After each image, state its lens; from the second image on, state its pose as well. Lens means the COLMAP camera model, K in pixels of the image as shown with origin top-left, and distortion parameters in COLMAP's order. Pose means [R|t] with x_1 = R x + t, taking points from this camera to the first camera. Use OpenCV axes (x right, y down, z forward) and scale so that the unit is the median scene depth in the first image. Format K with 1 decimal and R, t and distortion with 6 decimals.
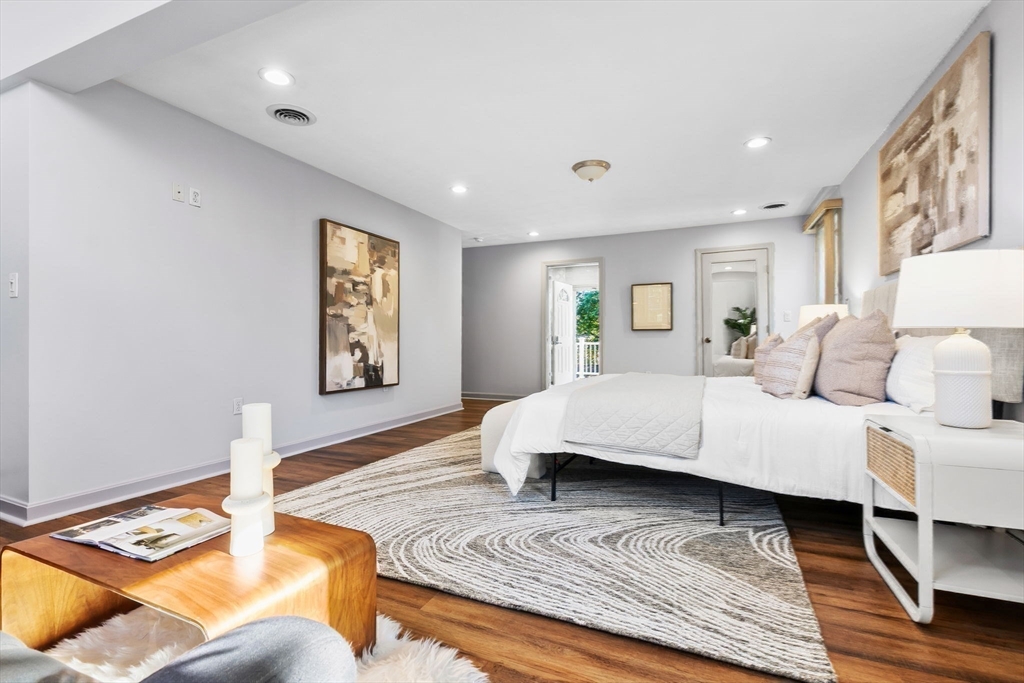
lens RADIAL K [[464.9, 0, 512.0], [0, 464.9, 341.5], [0, 0, 1]] dist [-0.000445, -0.000382]
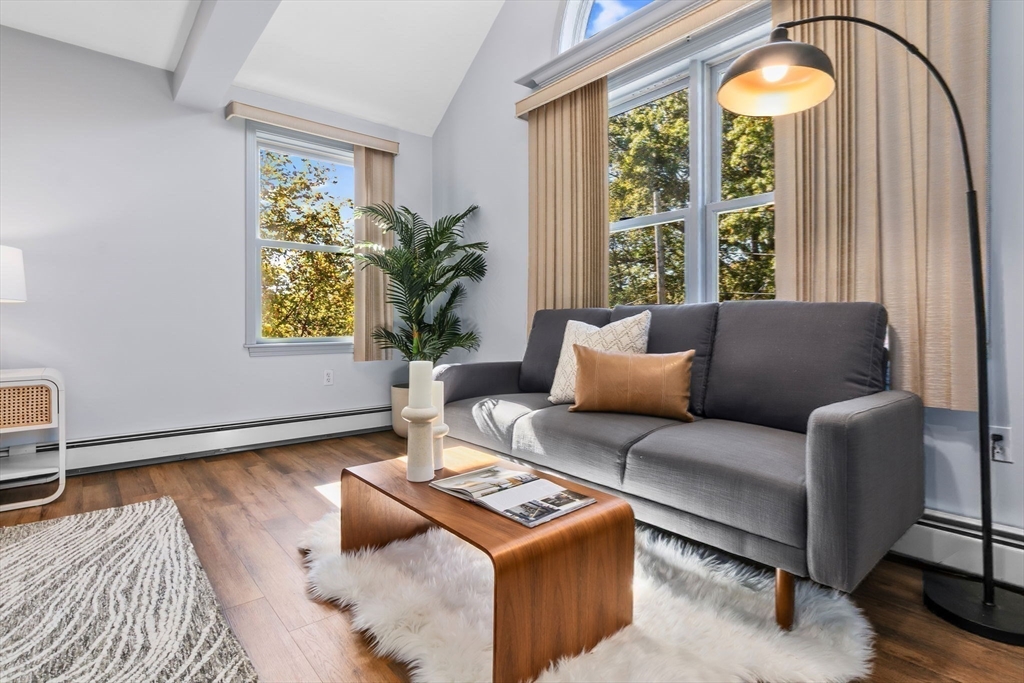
lens RADIAL K [[492.8, 0, 510.9], [0, 492.8, 334.0], [0, 0, 1]] dist [-0.001365, -0.000019]
pose [[-0.897477, -0.008541, 0.440980, -1.027346], [0.000582, 0.999789, 0.020548, 0.036465], [-0.441062, 0.018698, -0.897282, 1.597793]]
